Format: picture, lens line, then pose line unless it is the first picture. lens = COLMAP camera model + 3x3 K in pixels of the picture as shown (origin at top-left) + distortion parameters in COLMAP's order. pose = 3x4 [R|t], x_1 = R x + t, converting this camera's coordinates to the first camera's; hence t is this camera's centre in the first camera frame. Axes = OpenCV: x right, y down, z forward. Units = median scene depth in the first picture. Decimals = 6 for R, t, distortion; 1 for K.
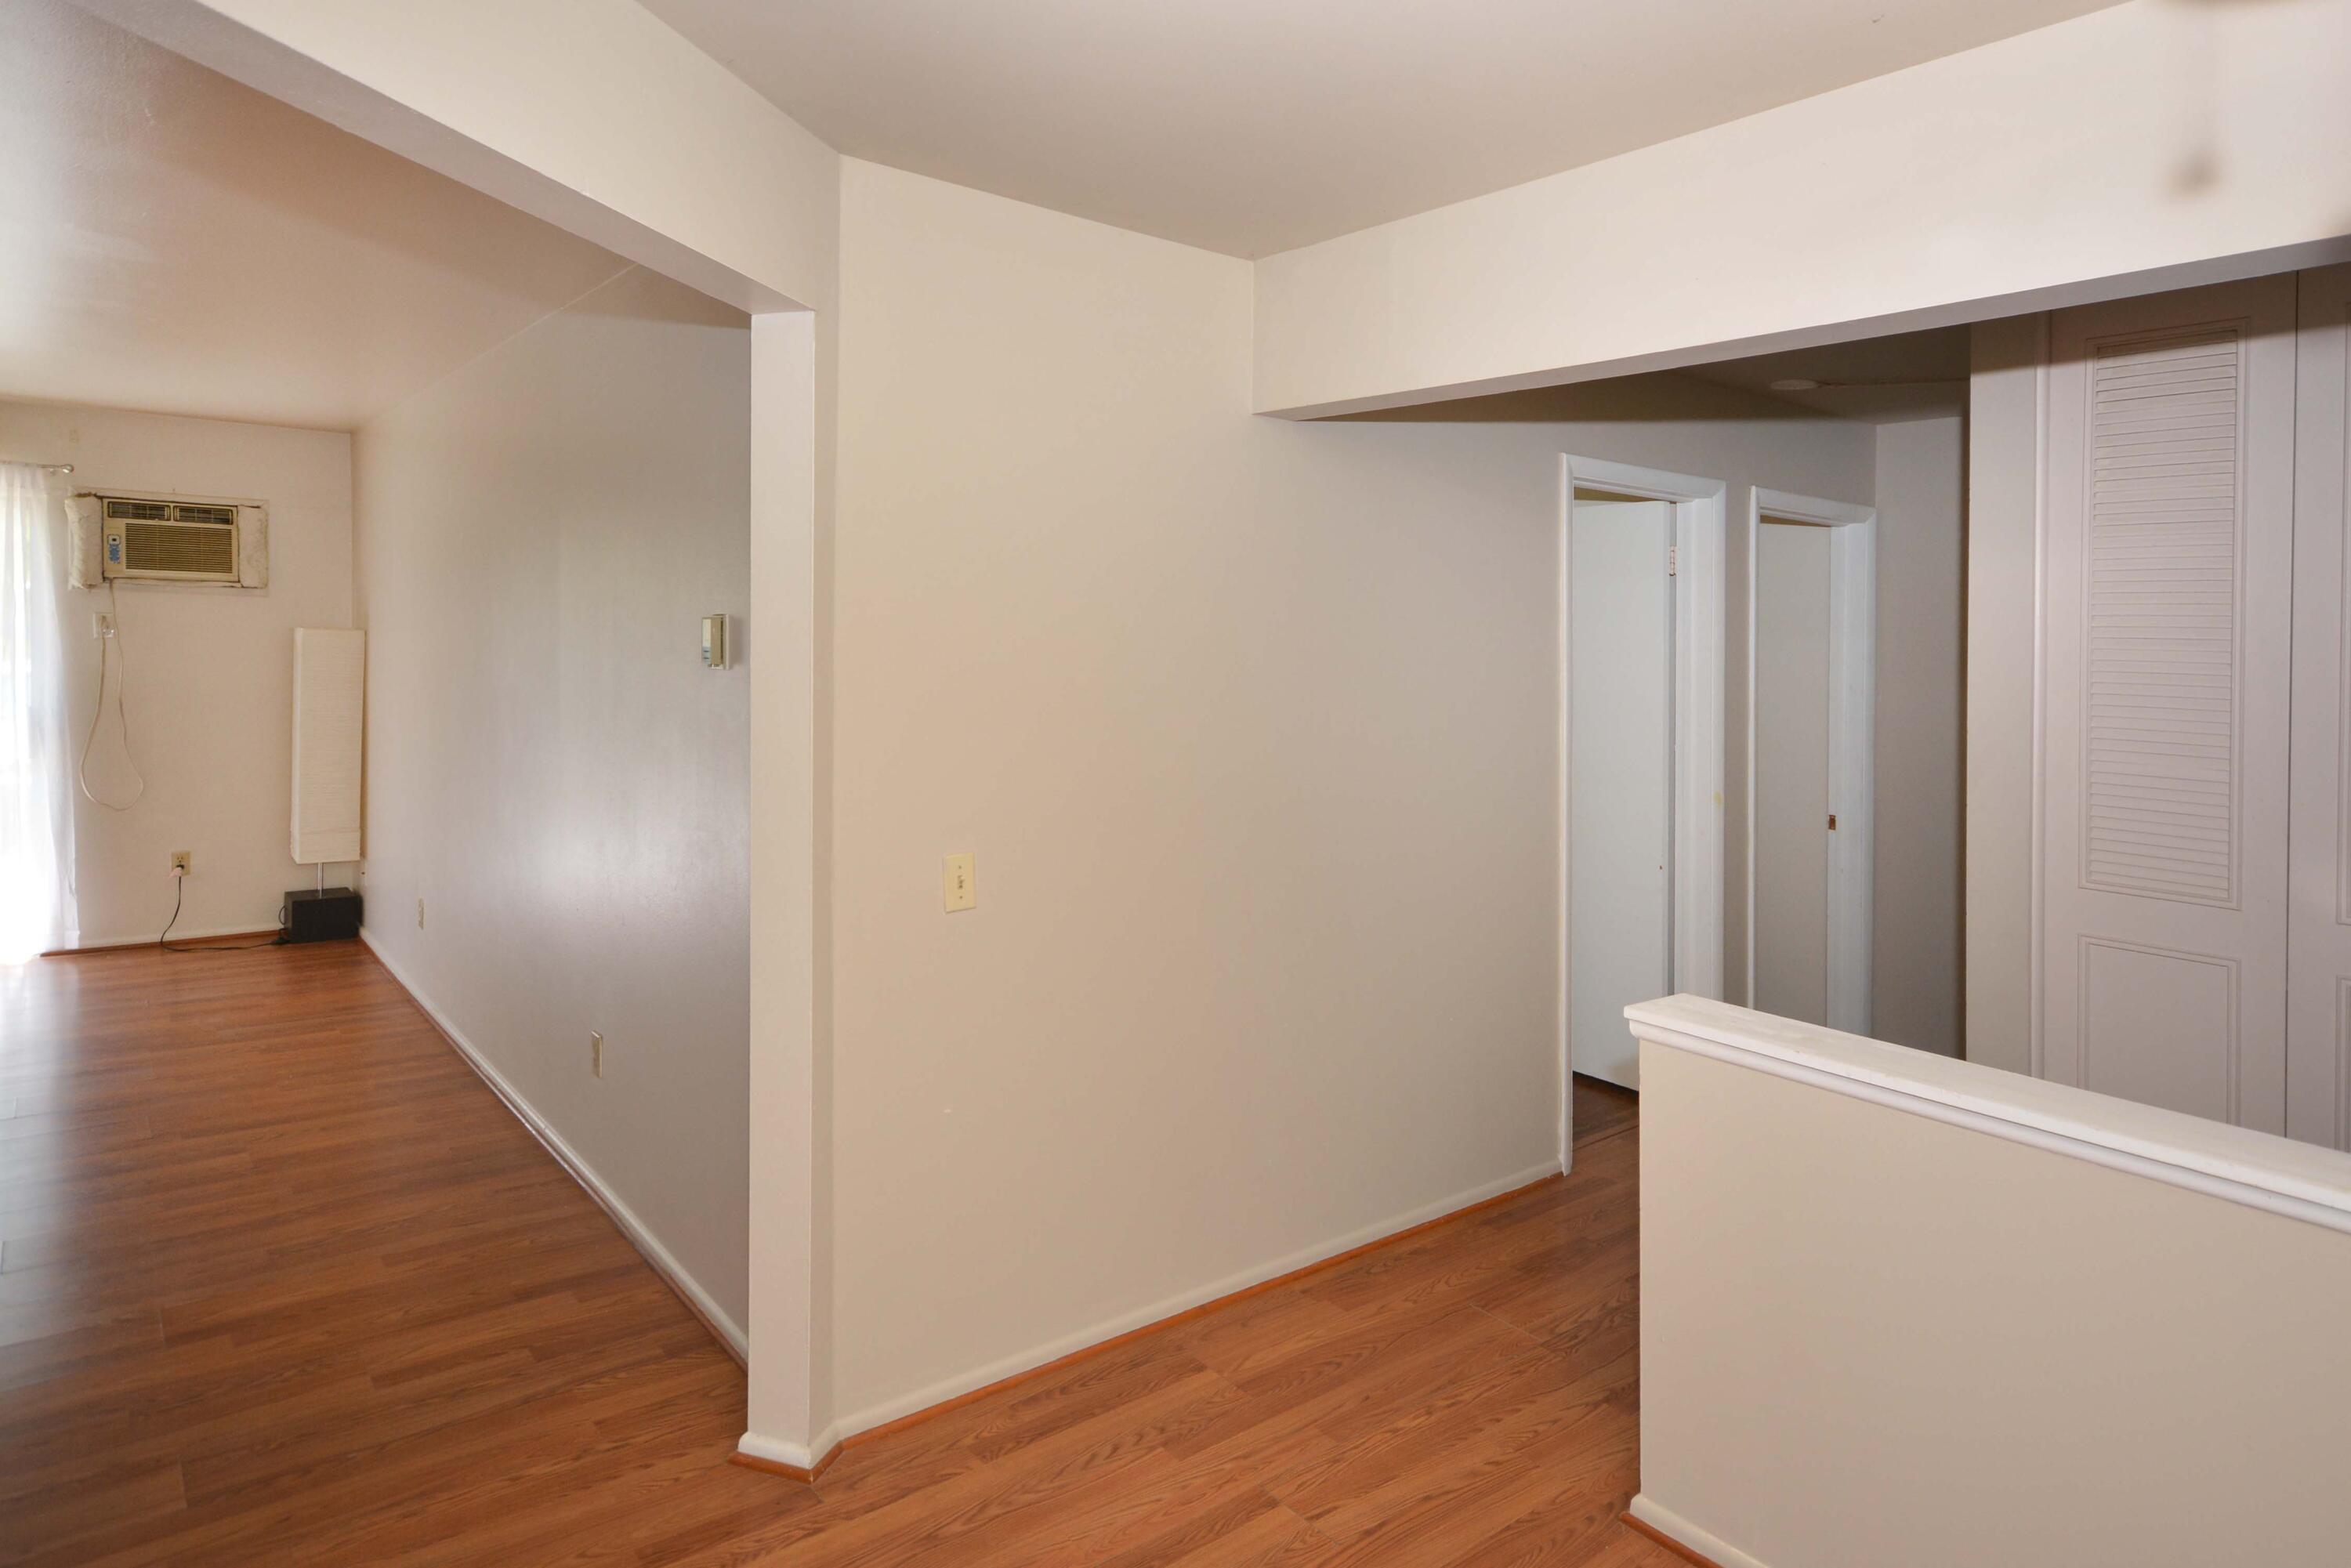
lens RADIAL K [[1376.7, 0, 1100.3], [0, 1376.7, 659.1], [0, 0, 1]] dist [0.004029, 0.007320]
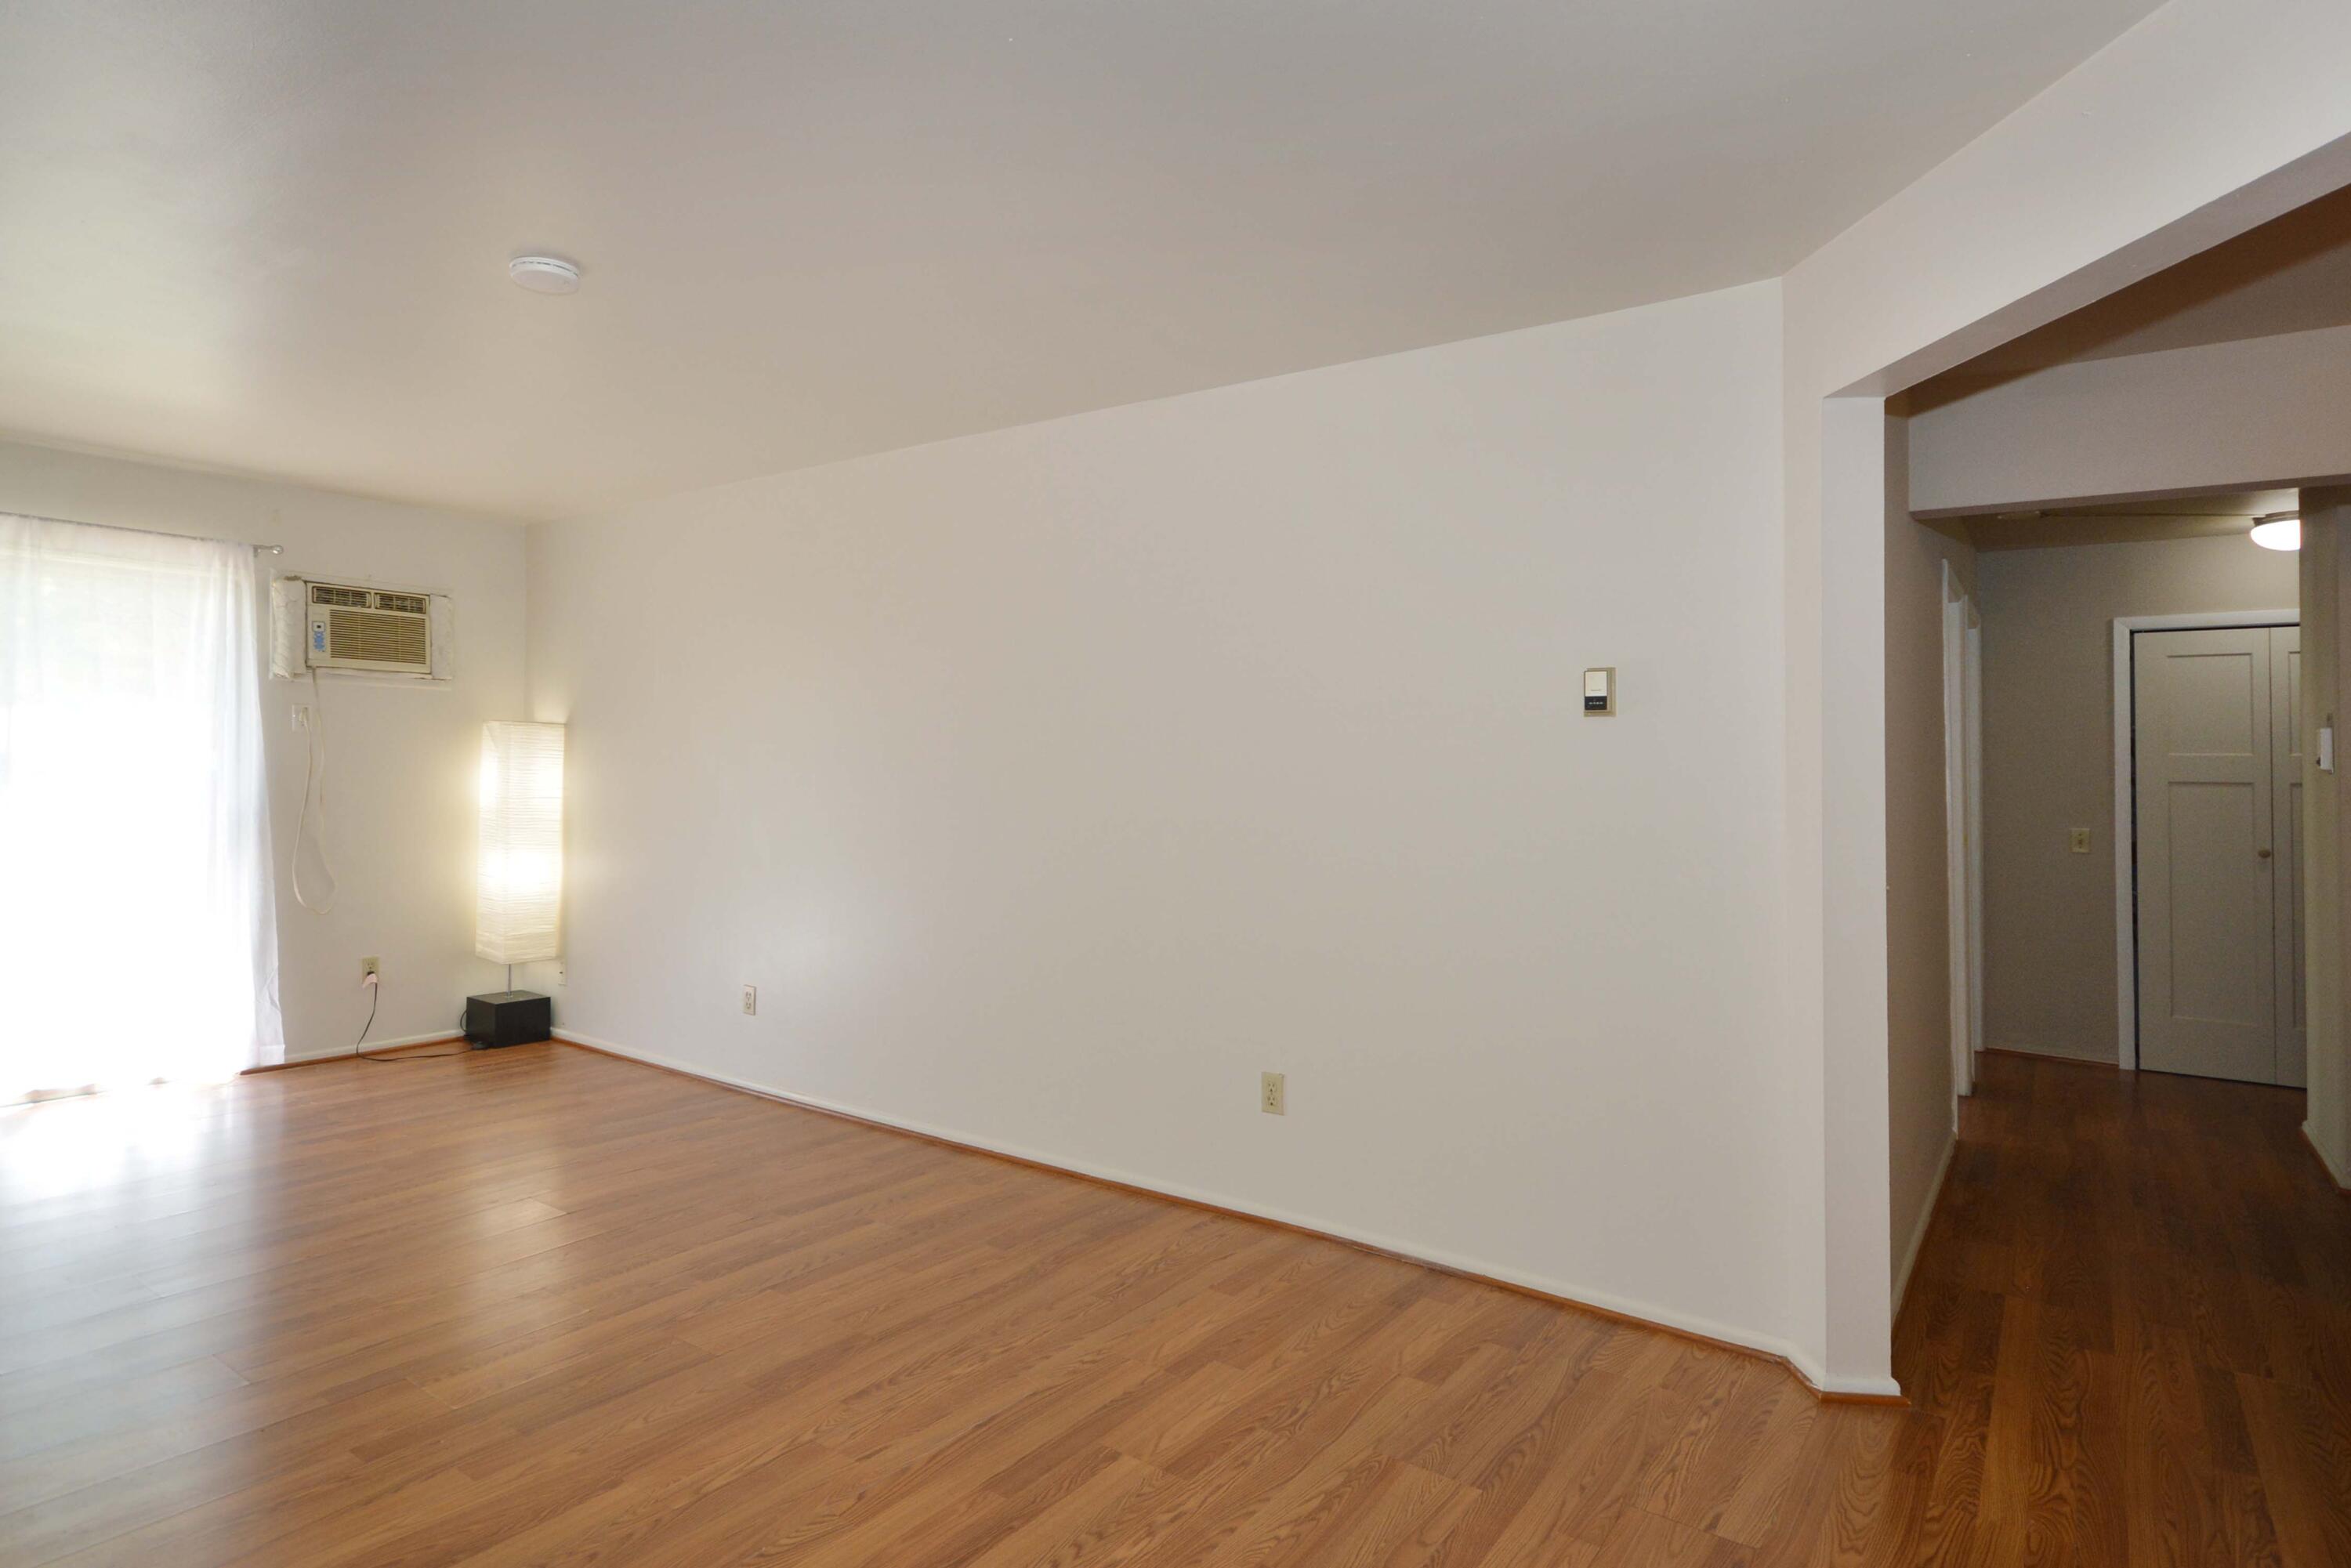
lens RADIAL K [[1268.5, 0, 1062.0], [0, 1268.5, 742.5], [0, 0, 1]] dist [0.003936, -0.001209]
pose [[0.973022, -0.005274, 0.230651, -0.421282], [0.012199, 0.999516, -0.028609, 0.023907], [-0.230388, 0.030651, 0.972616, 0.041829]]
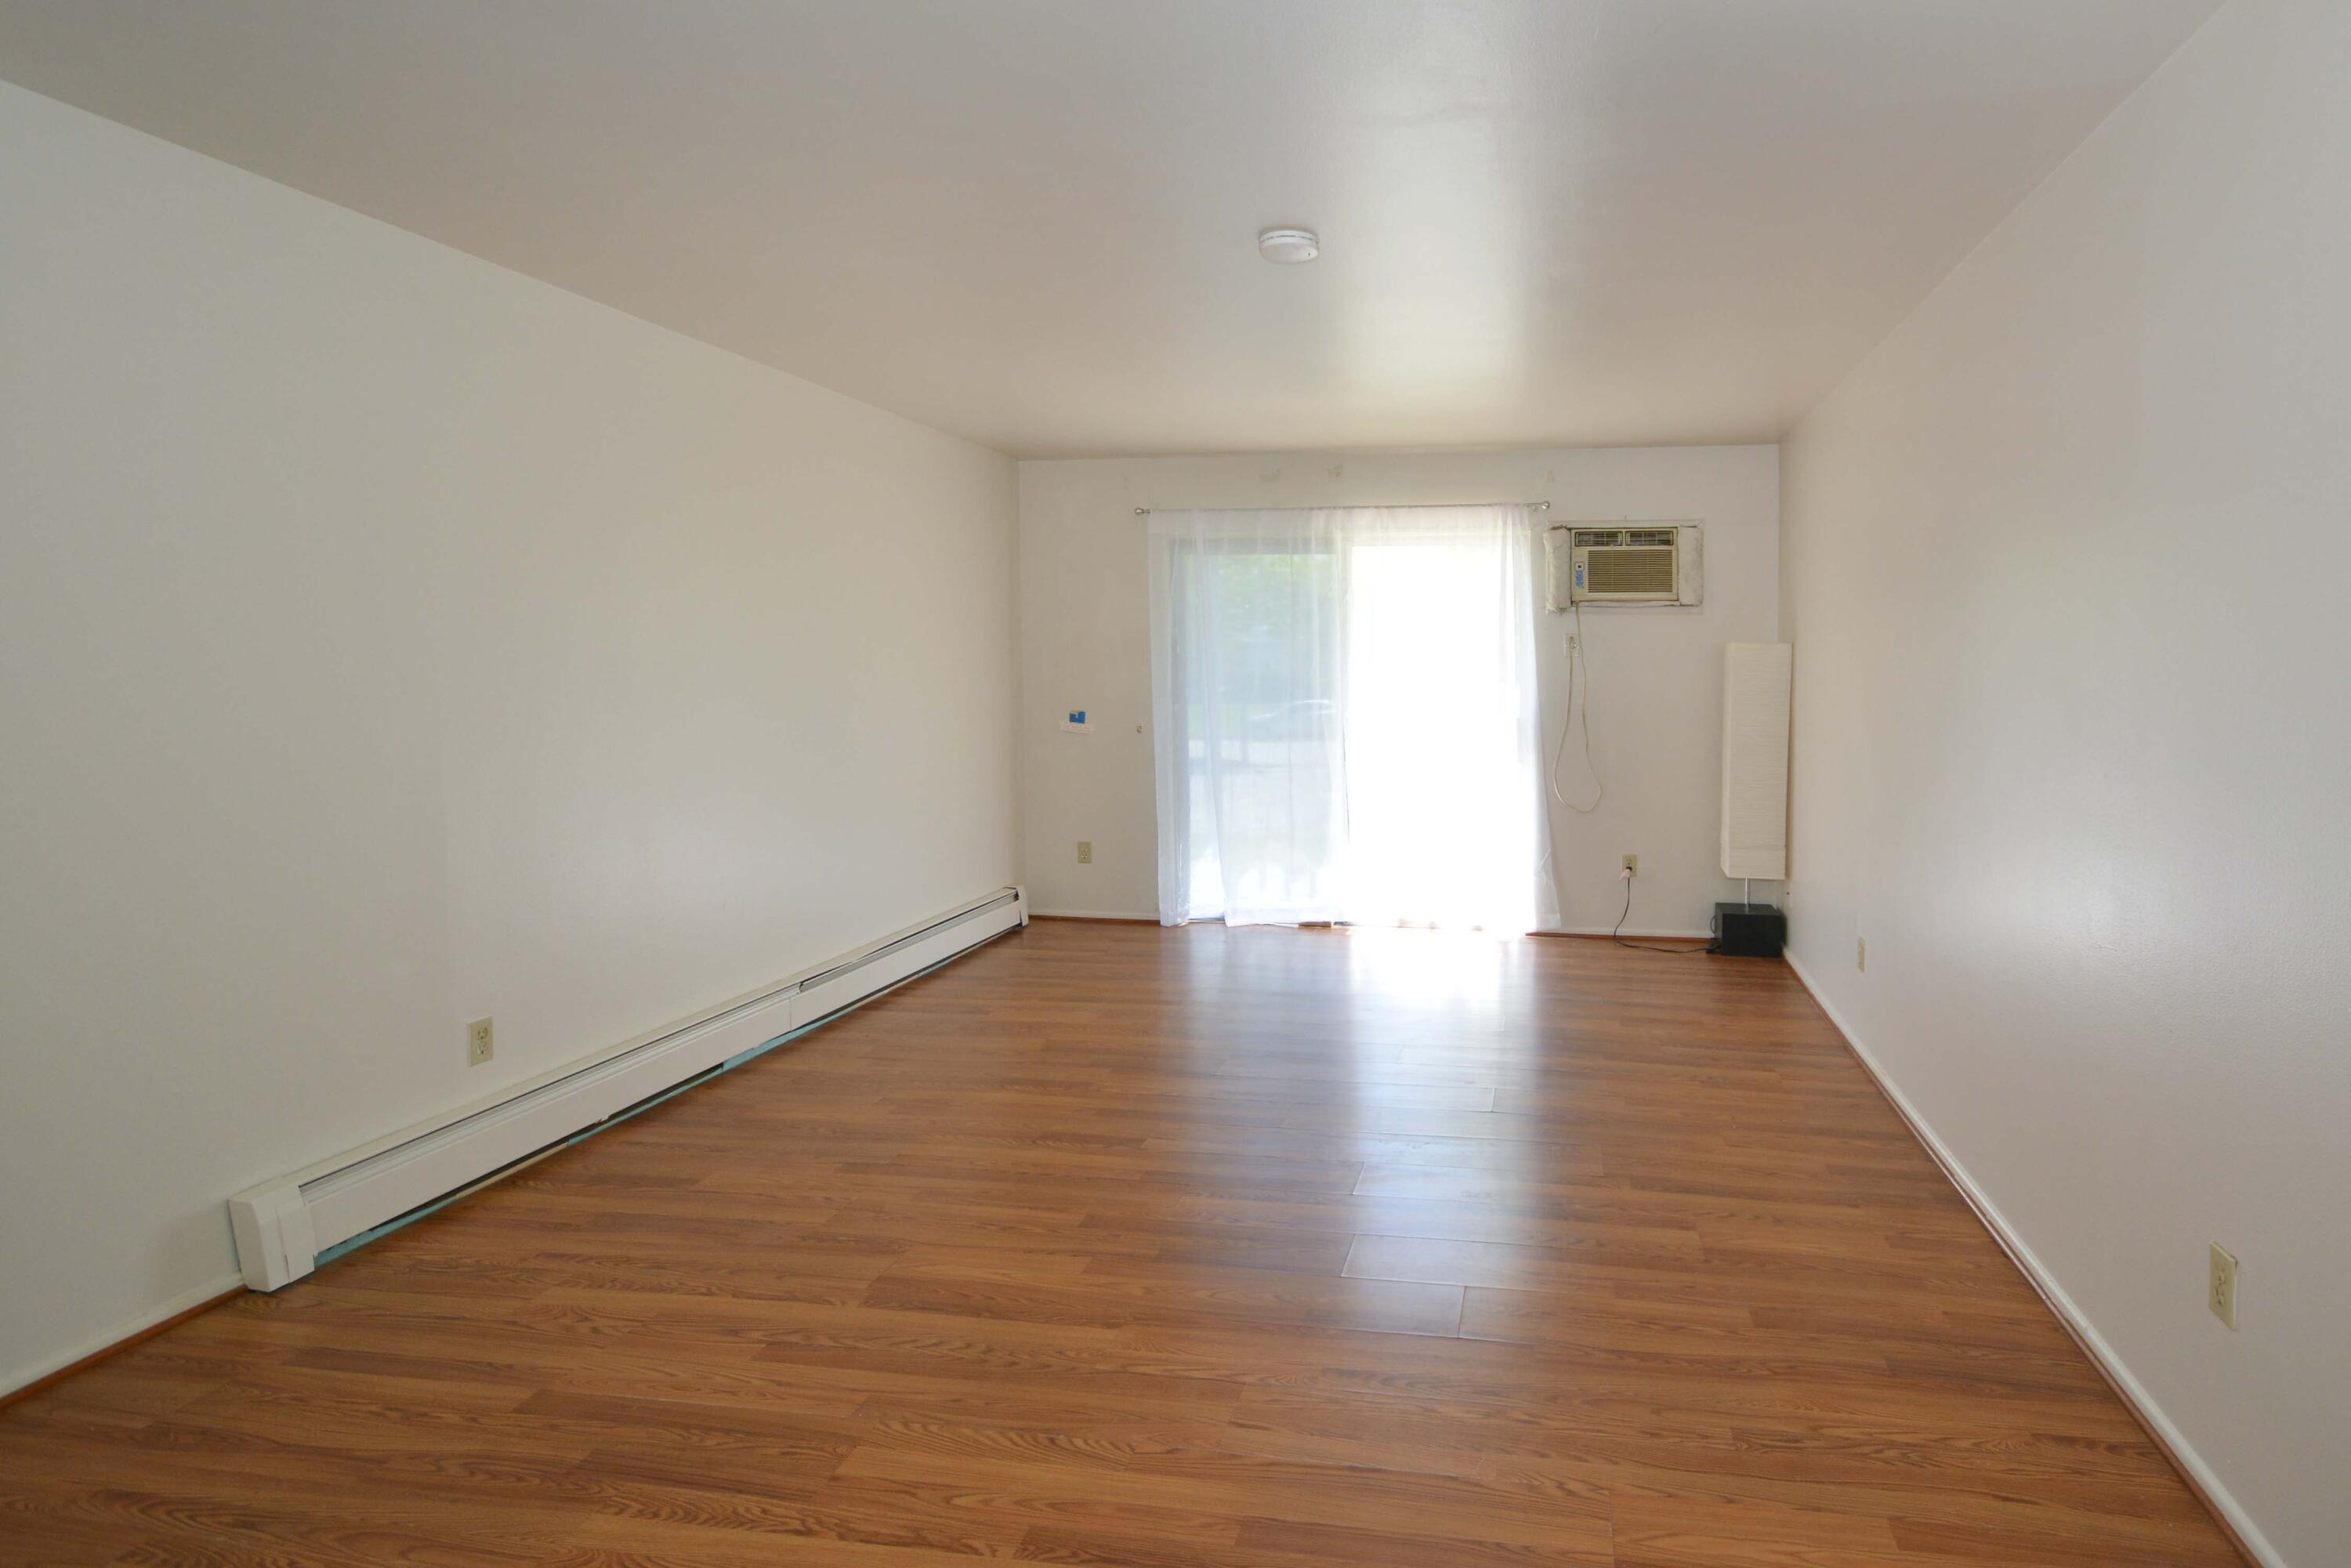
lens RADIAL K [[1205.0, 0, 1359.9], [0, 1205.0, 741.6], [0, 0, 1]] dist [0.010649, 0.001516]
pose [[0.692690, 0.024496, -0.720820, -0.140677], [0.003723, 0.999288, 0.037537, 0.016065], [0.721226, -0.028685, 0.692106, 0.208024]]
